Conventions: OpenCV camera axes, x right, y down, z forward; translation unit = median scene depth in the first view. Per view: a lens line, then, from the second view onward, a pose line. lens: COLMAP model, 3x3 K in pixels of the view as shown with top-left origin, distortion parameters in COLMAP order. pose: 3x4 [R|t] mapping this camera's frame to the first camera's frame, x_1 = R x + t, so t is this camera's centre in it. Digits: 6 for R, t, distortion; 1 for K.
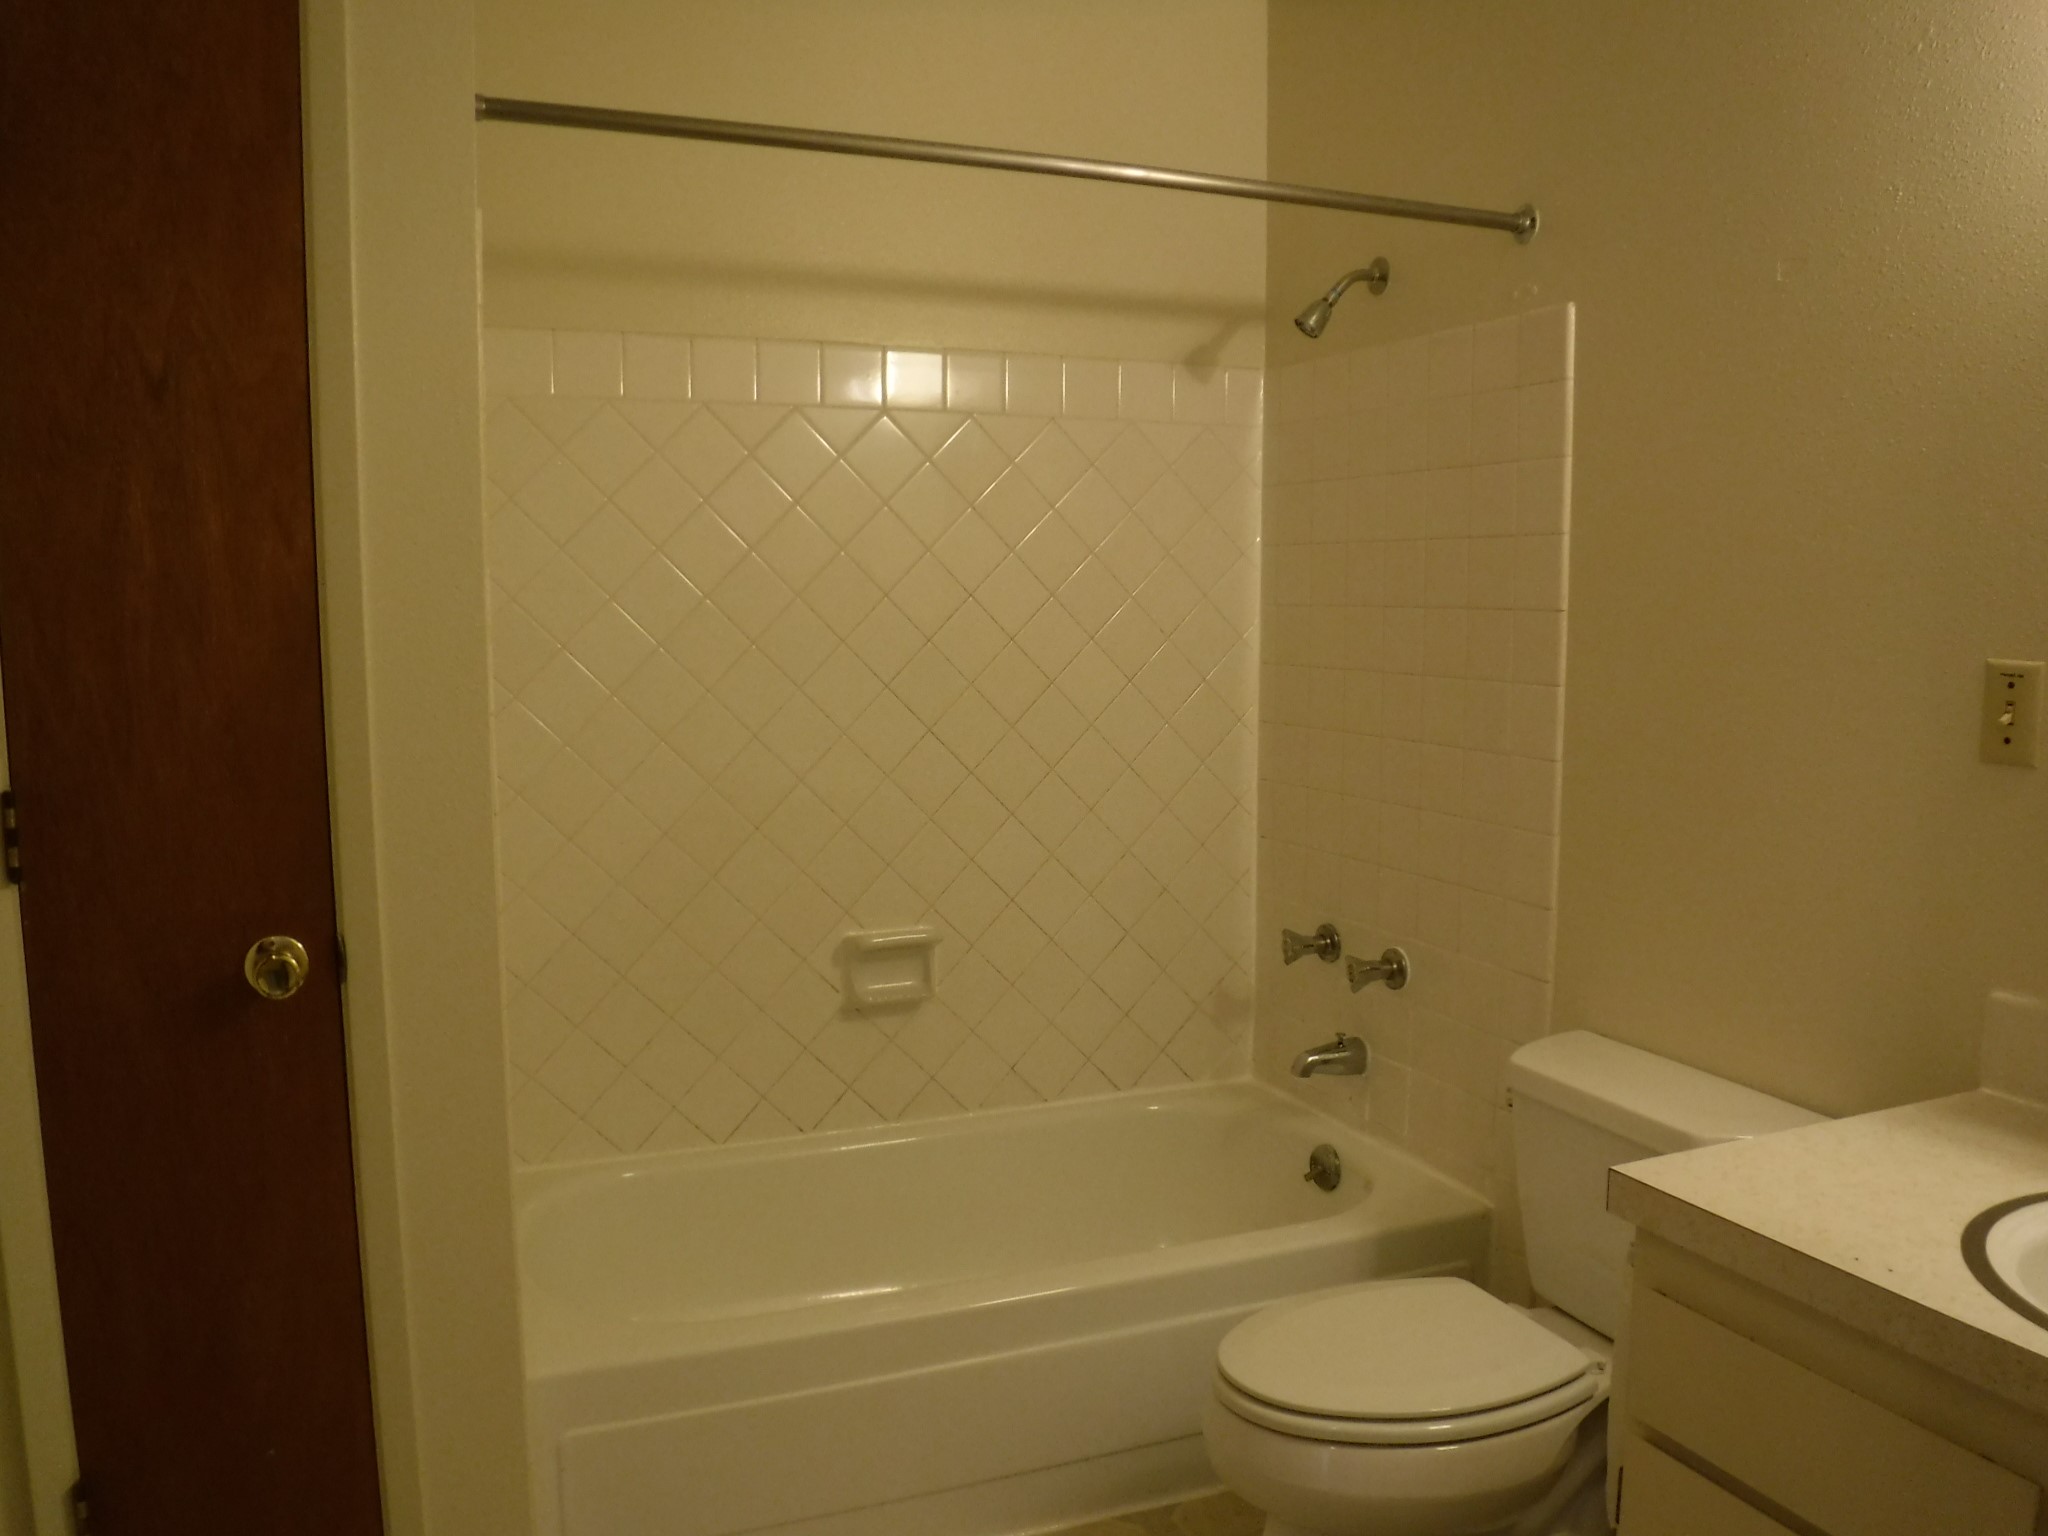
lens RADIAL K [[1650.7, 0, 1009.2], [0, 1650.7, 782.5], [0, 0, 1]] dist [-0.121203, 0.053965]
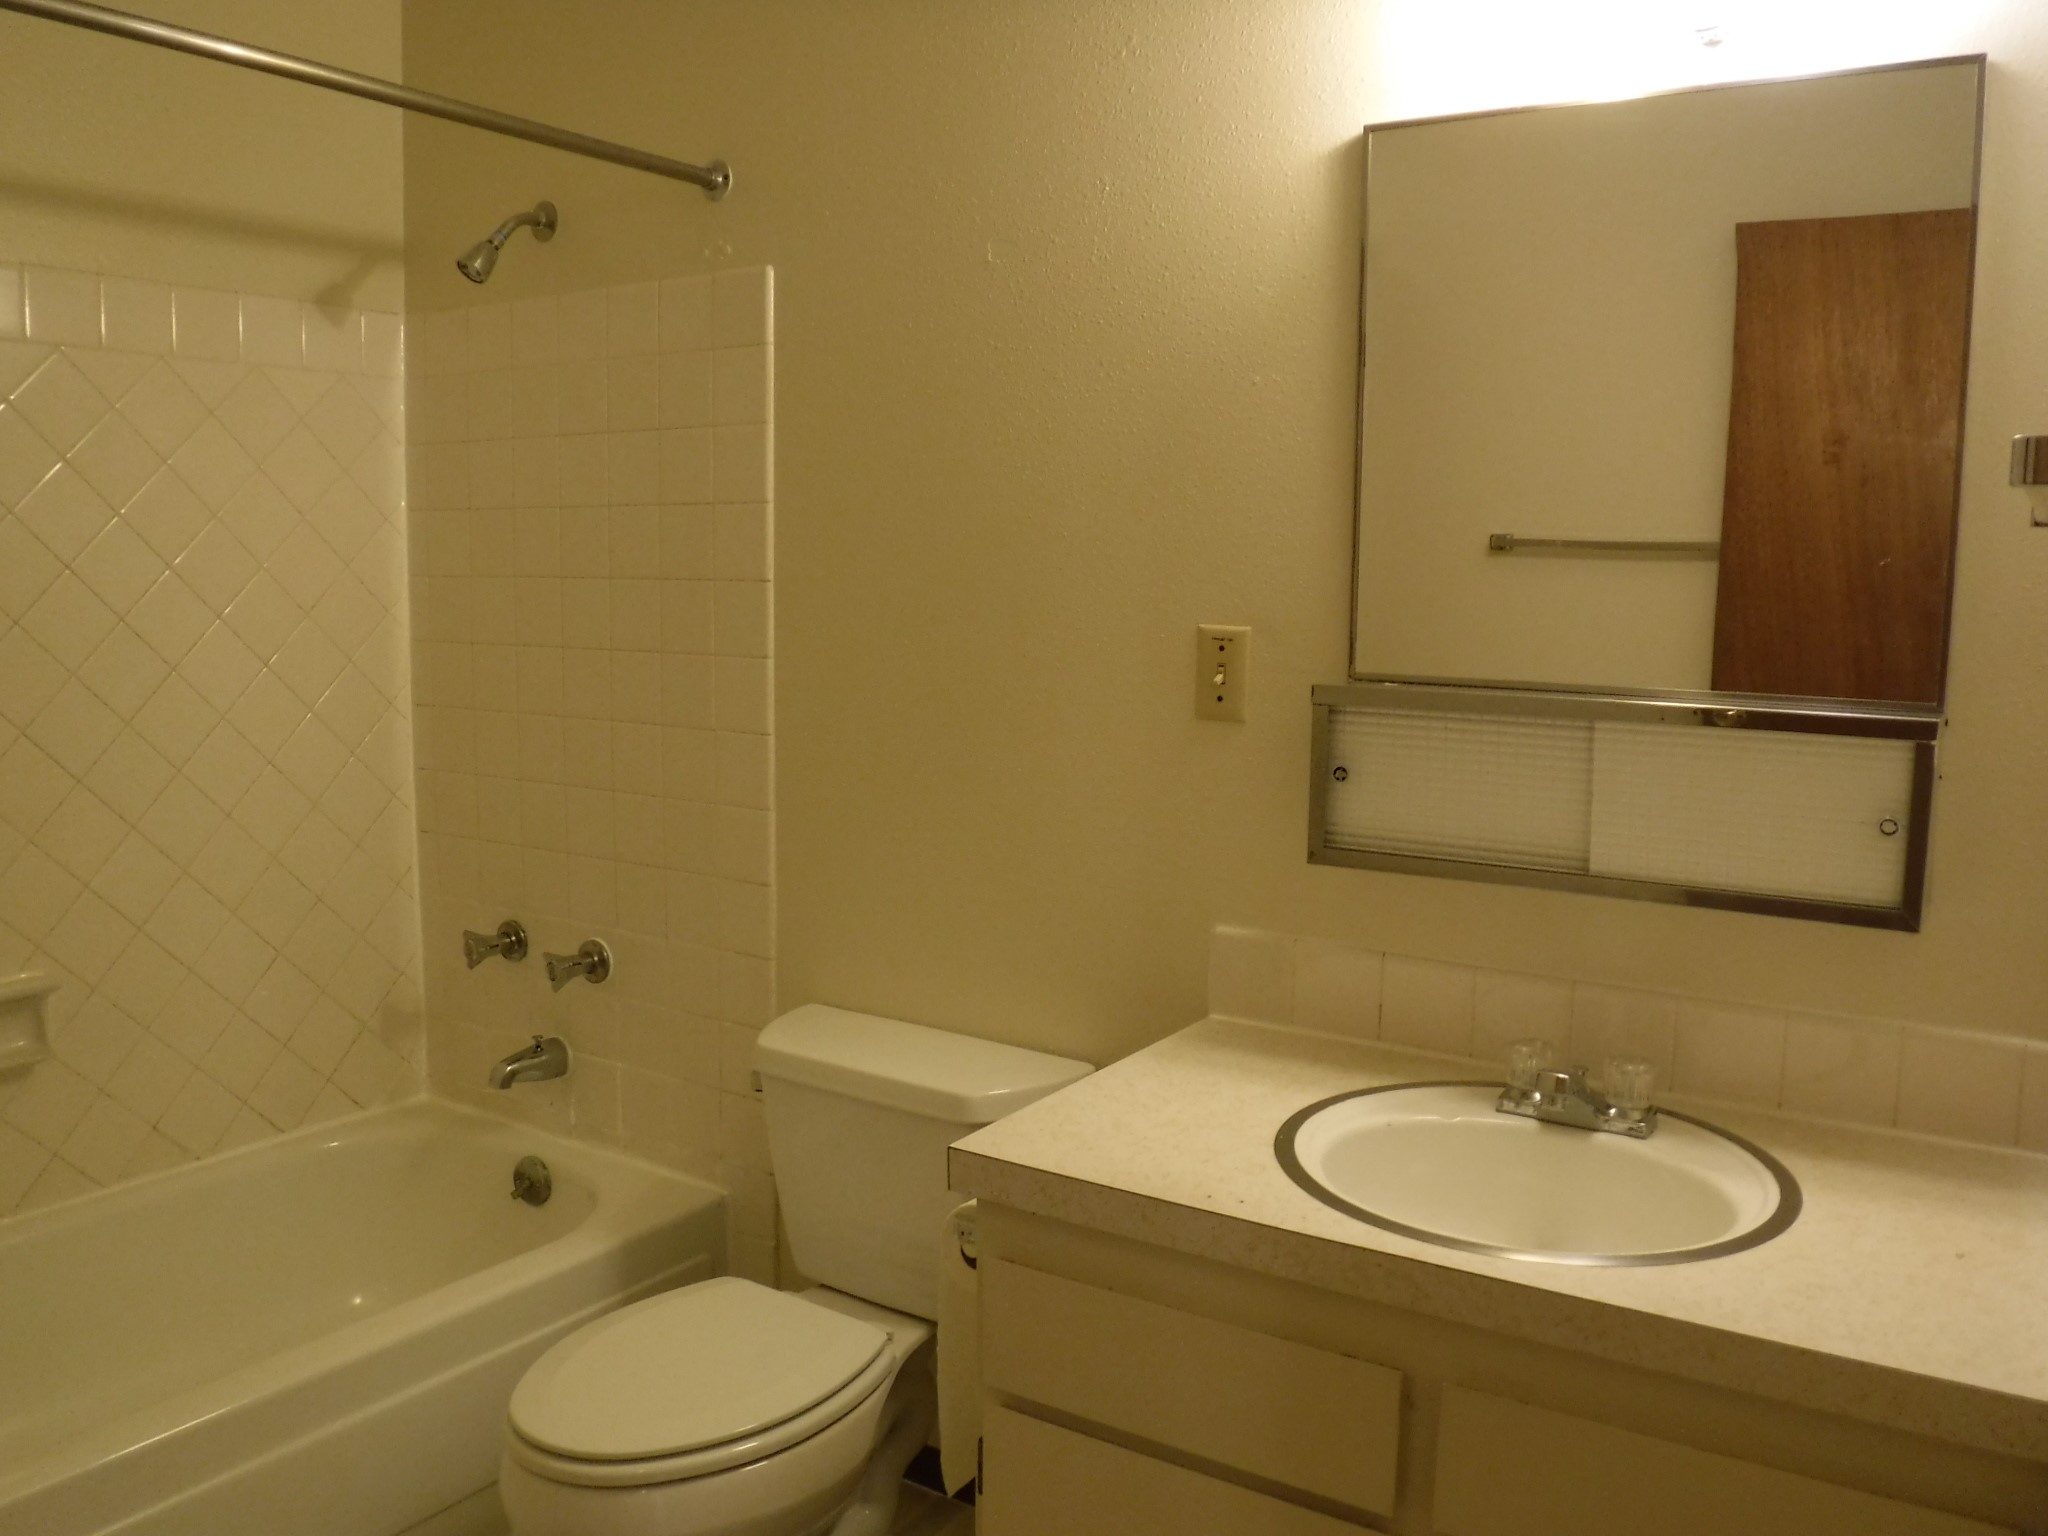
lens RADIAL K [[1650.7, 0, 1009.2], [0, 1650.7, 782.5], [0, 0, 1]] dist [-0.121203, 0.053965]
pose [[0.831492, -0.062649, 0.551993, -0.080408], [0.051520, 0.998035, 0.035667, -0.010567], [-0.553143, -0.001218, 0.833085, 0.081985]]
